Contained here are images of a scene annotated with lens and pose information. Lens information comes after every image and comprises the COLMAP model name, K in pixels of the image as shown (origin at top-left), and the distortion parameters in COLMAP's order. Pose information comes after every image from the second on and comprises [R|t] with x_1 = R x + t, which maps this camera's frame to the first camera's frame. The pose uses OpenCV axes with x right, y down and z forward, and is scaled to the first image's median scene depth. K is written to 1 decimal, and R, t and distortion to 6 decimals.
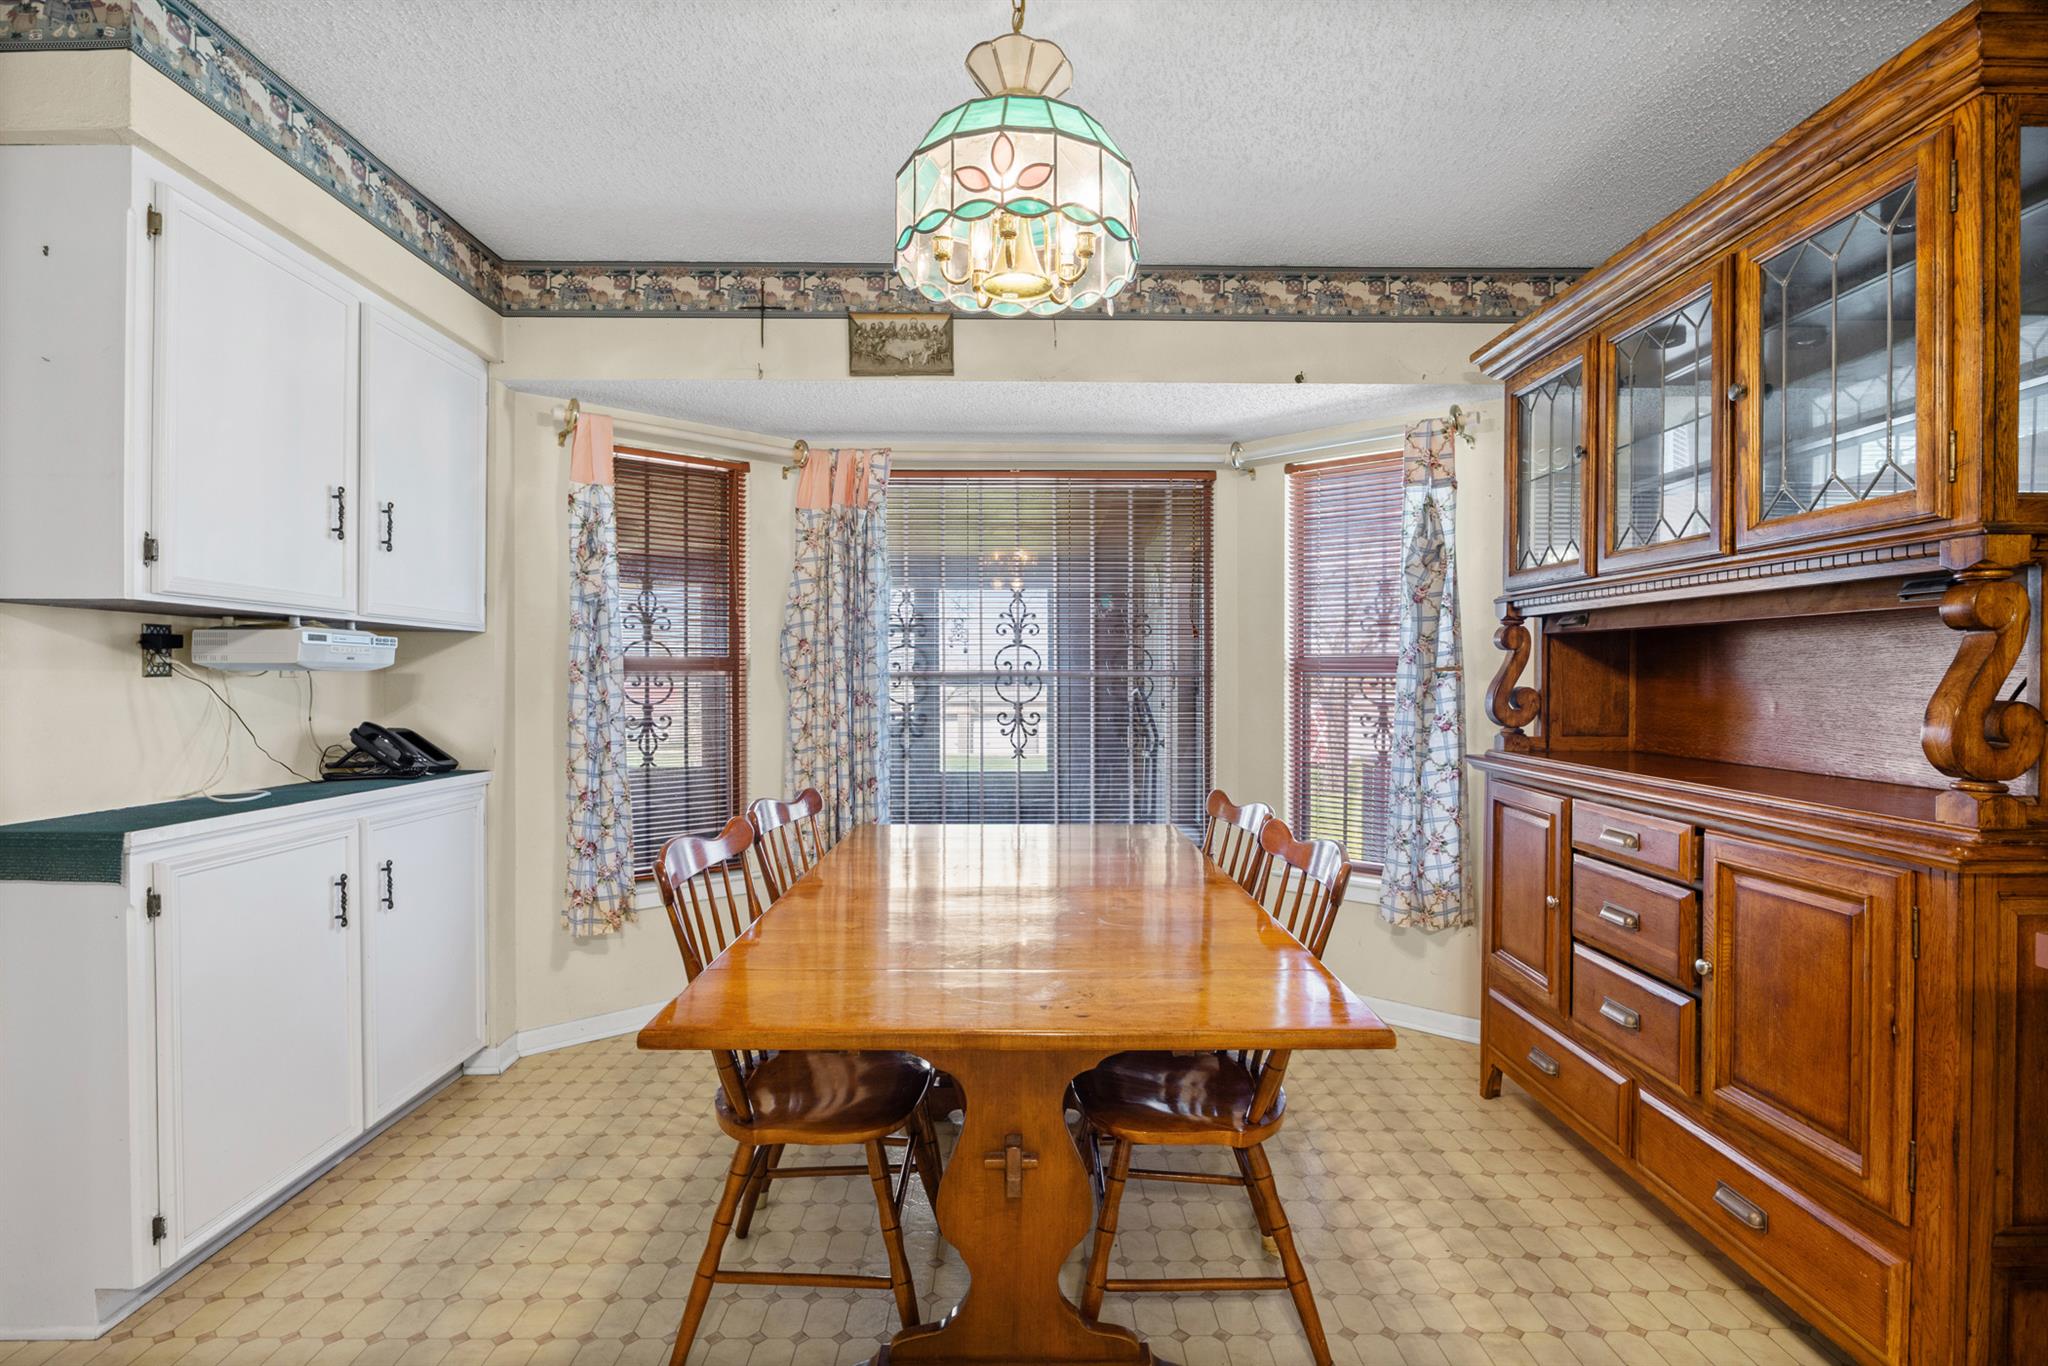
lens RADIAL K [[1057.6, 0, 1016.9], [0, 1057.6, 667.0], [0, 0, 1]] dist [0.000375, -0.000800]
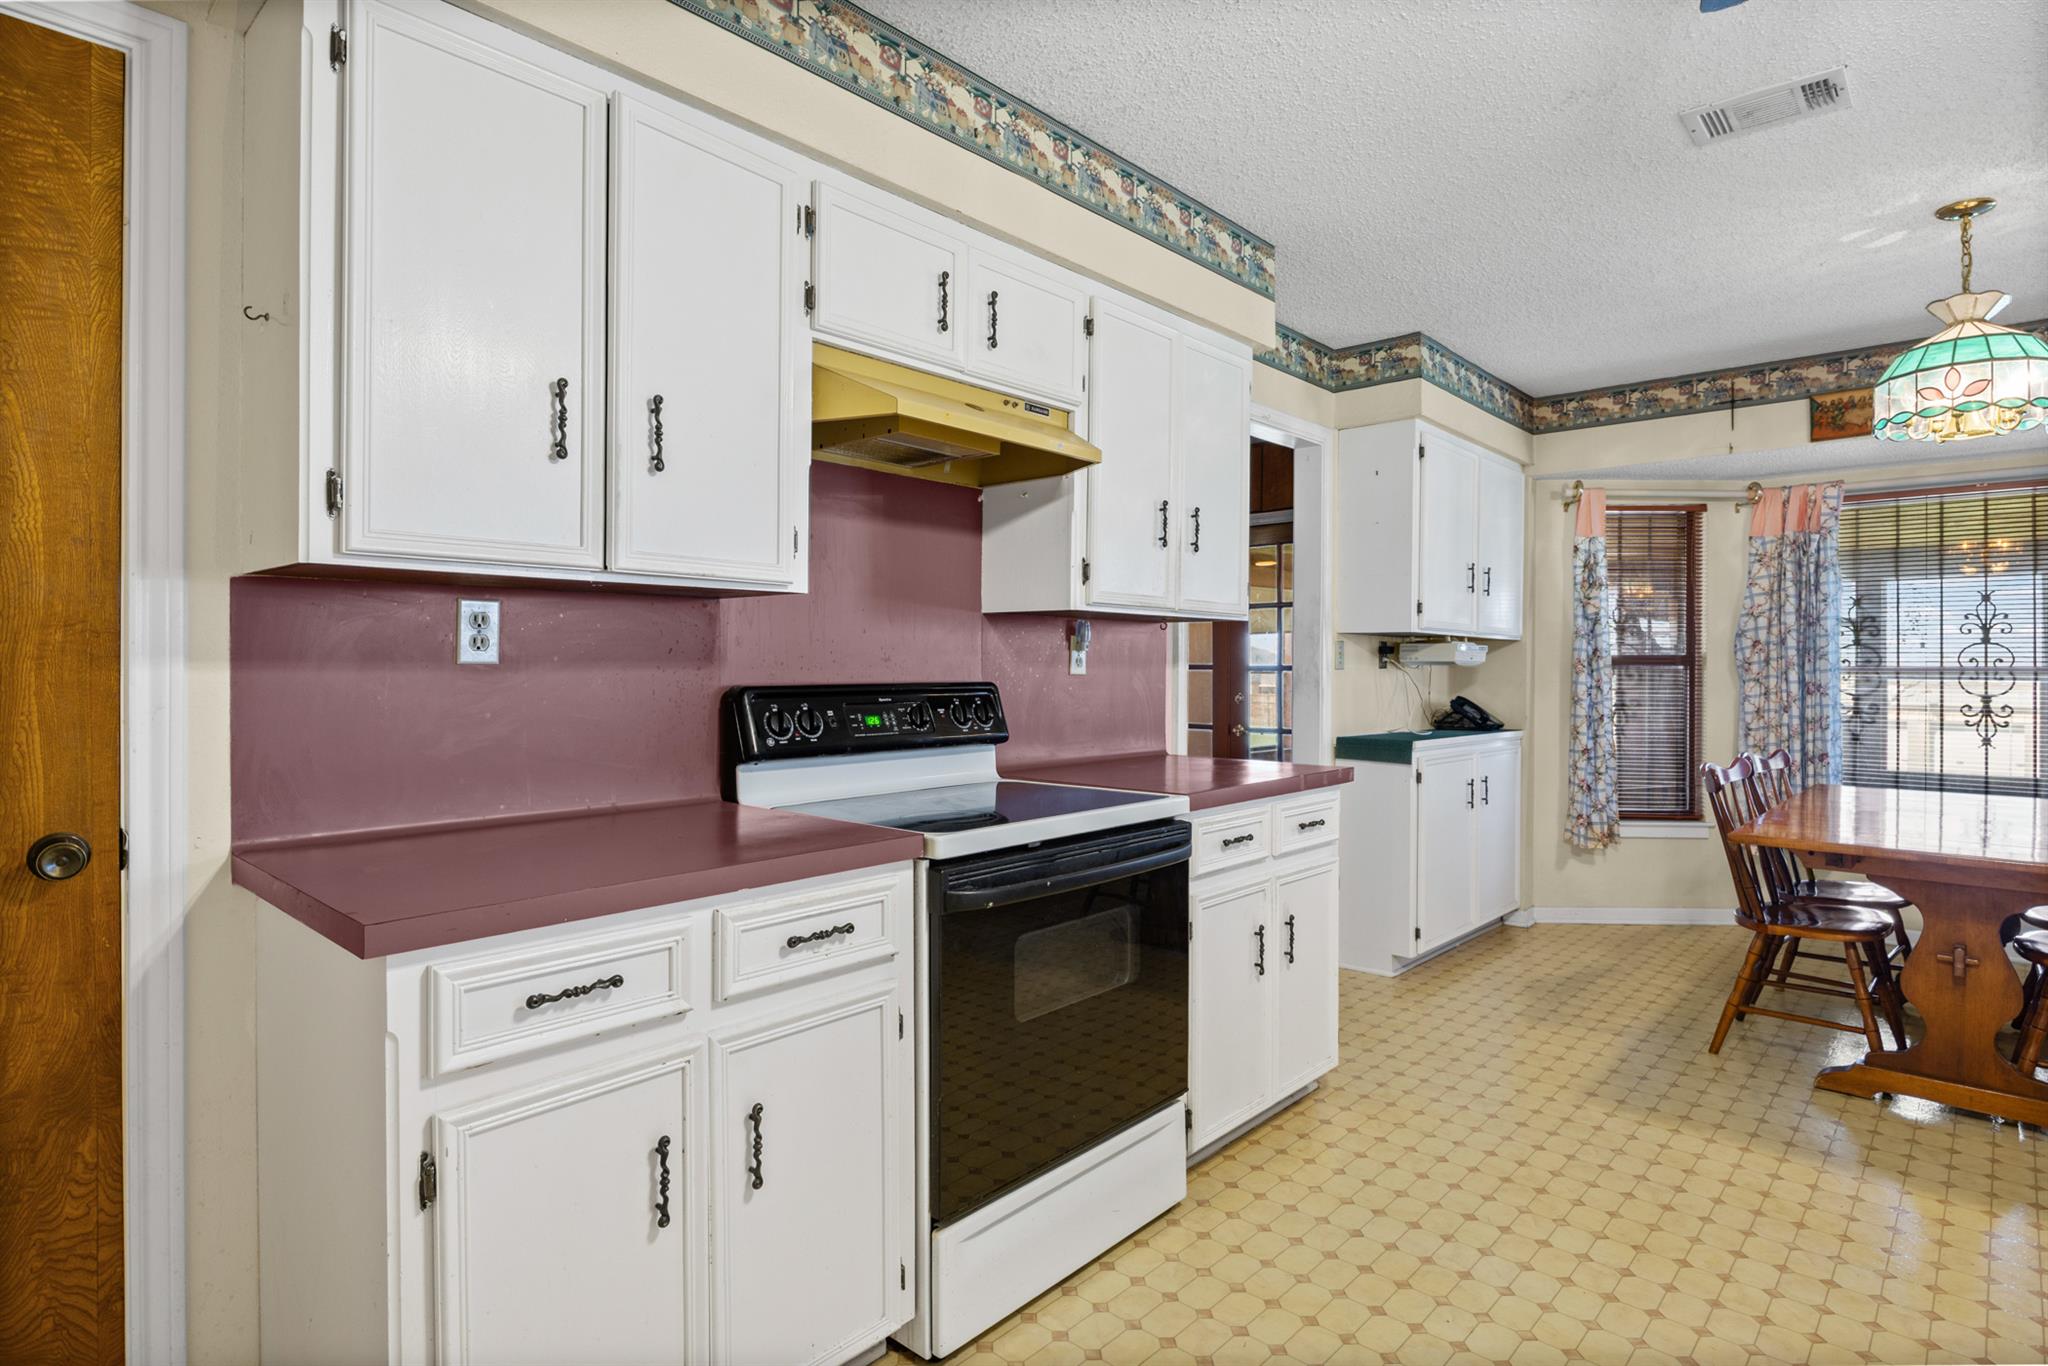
lens RADIAL K [[1060.8, 0, 1013.1], [0, 1060.8, 669.9], [0, 0, 1]] dist [-0.014649, -0.000025]
pose [[0.723559, 0.005155, -0.690243, 0.026151], [0.001323, 0.999960, 0.008856, -0.004251], [0.690261, -0.007321, 0.723523, -0.589293]]
